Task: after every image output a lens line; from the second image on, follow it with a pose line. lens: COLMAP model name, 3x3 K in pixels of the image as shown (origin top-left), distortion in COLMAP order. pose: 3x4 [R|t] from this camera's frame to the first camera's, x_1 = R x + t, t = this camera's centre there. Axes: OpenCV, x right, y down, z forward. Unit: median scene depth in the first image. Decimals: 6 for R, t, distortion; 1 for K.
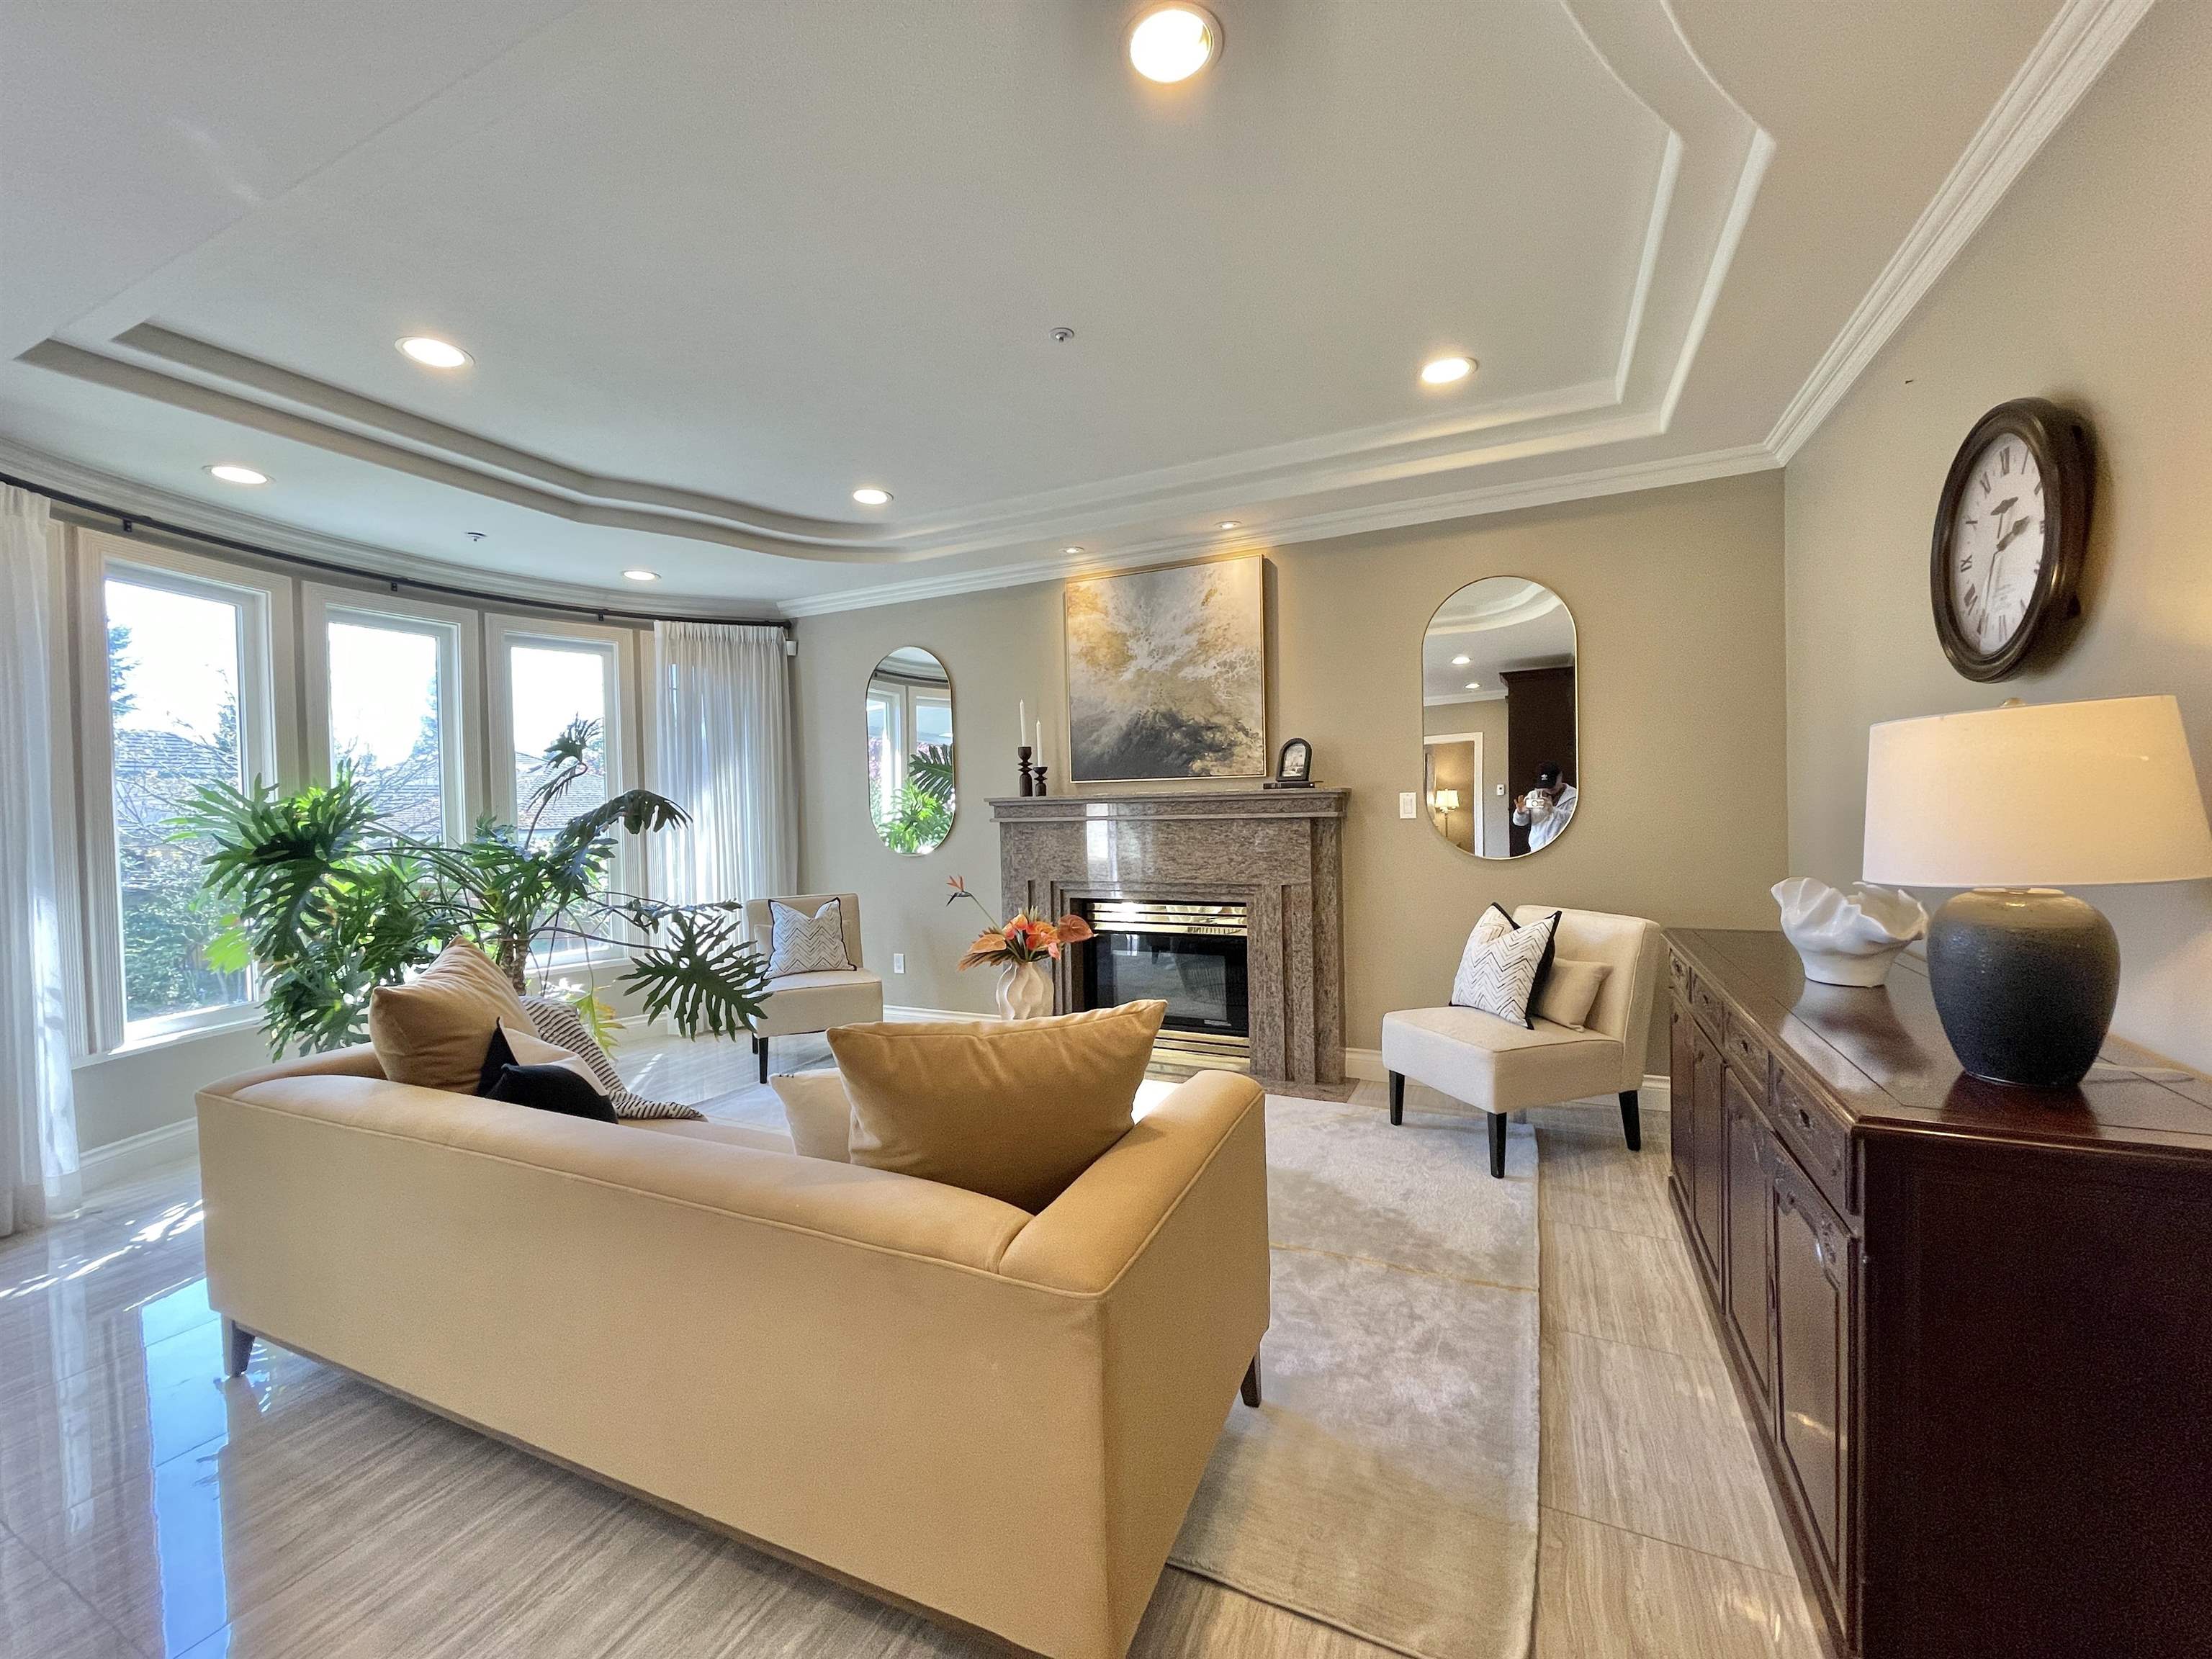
lens RADIAL K [[893.5, 0, 1106.7], [0, 893.5, 824.4], [0, 0, 1]] dist [-0.009445, 0.000520]
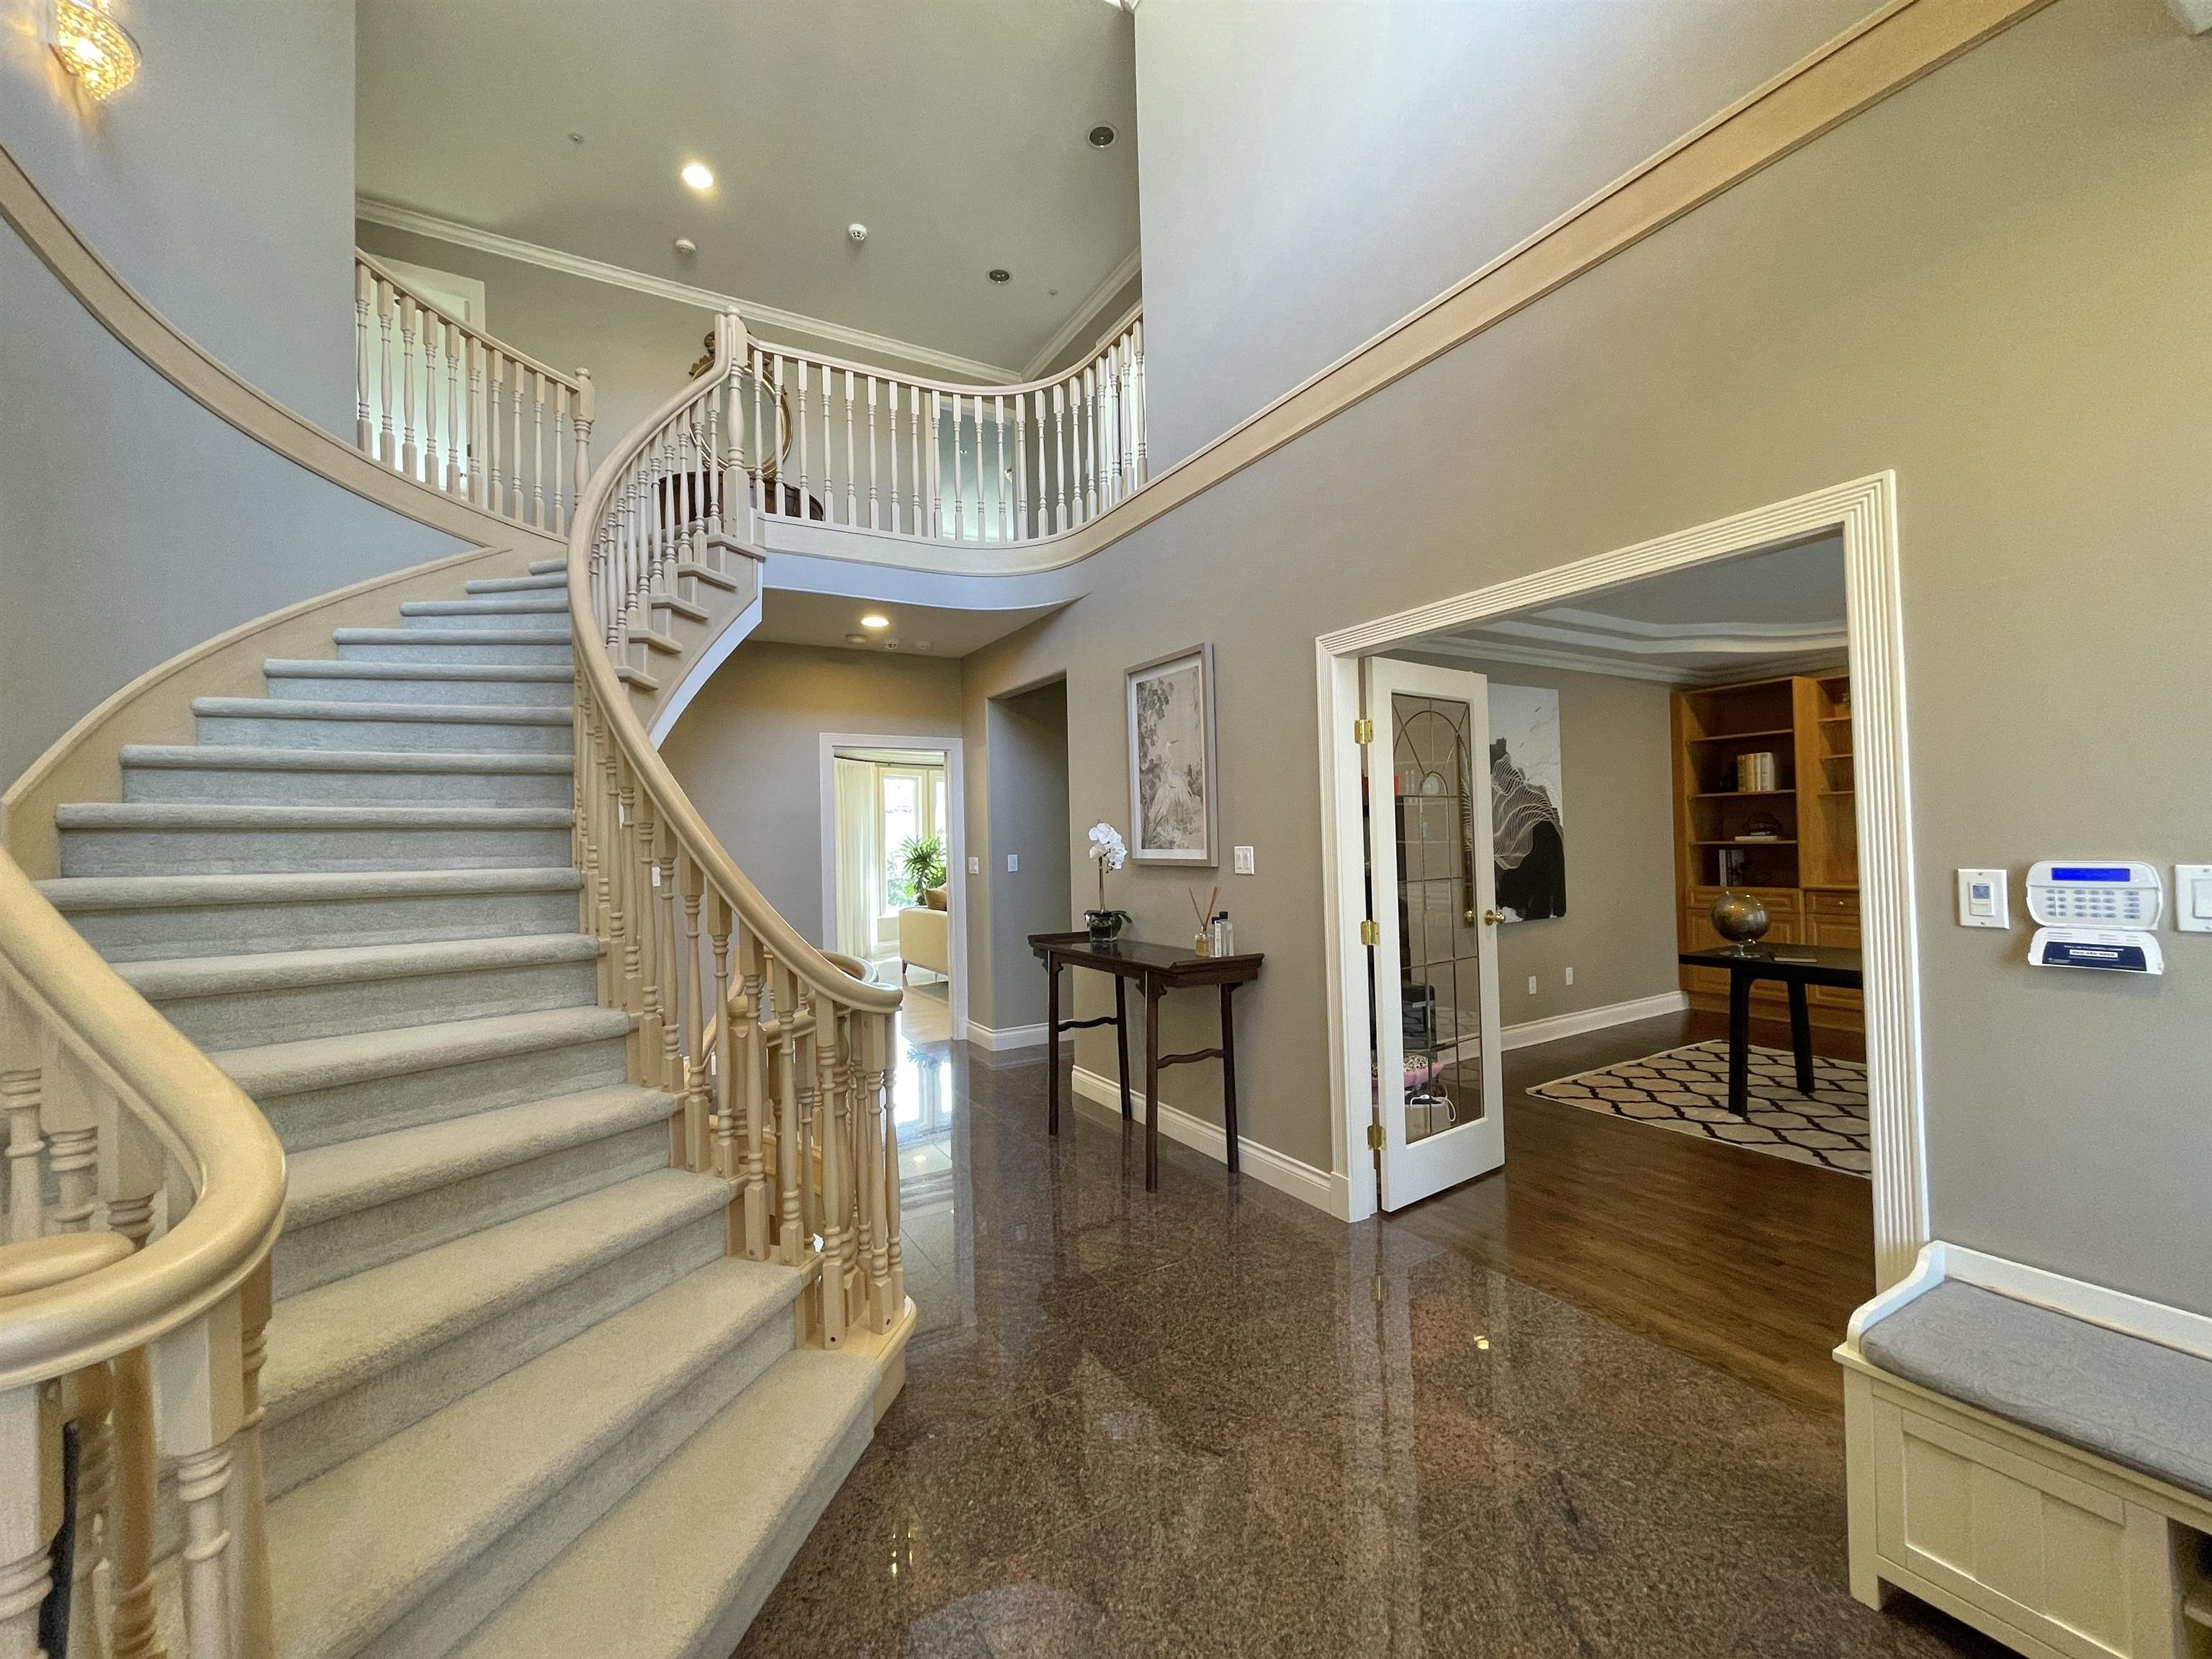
lens RADIAL K [[893.5, 0, 1104.2], [0, 893.5, 825.7], [0, 0, 1]] dist [-0.009445, 0.000520]
pose [[0.828981, -0.007709, -0.559224, 1.697378], [-0.007529, 0.999661, -0.024941, -0.026317], [0.559226, 0.024886, 0.828641, -1.563662]]
